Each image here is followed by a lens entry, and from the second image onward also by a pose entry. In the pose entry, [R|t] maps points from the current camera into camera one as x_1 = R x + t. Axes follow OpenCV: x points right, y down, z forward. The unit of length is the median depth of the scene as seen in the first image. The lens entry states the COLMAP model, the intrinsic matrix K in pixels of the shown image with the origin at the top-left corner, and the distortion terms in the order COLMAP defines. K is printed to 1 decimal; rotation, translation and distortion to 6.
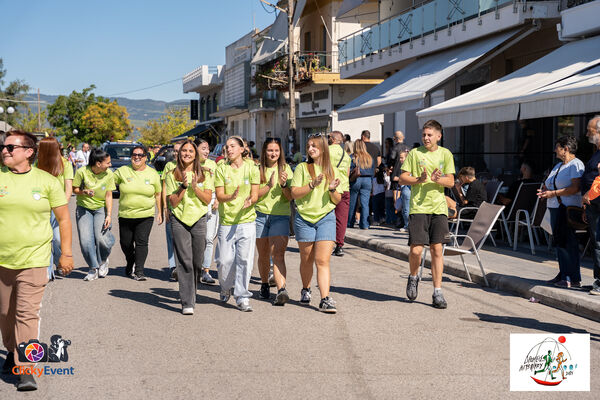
lens RADIAL K [[941.3, 0, 300.0], [0, 941.3, 200.0], [0, 0, 1]] dist [0.132009, 0.043817]
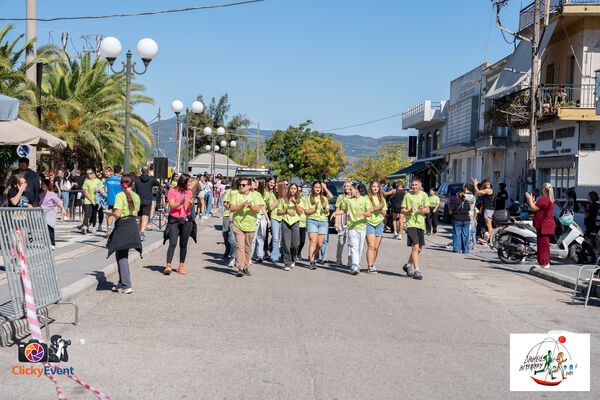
lens RADIAL K [[901.9, 0, 300.0], [0, 901.9, 200.0], [0, 0, 1]] dist [0.043231, 0.040323]
pose [[0.978413, 0.034083, -0.203831, -0.037974], [-0.041493, 0.998620, -0.032190, -0.006905], [0.202453, 0.039953, 0.978477, 0.082769]]
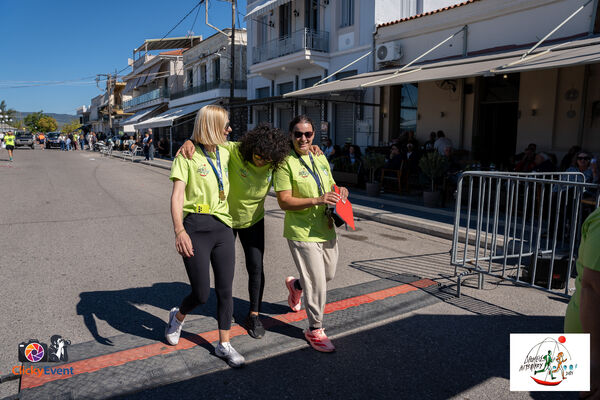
lens RADIAL K [[430.0, 0, 300.0], [0, 430.0, 200.0], [0, 0, 1]] dist [-0.188932, 0.155276]
pose [[0.939035, -0.037838, 0.341732, 0.083977], [0.003108, 0.994819, 0.101611, 0.022328], [-0.343806, -0.094354, 0.934288, -0.455335]]
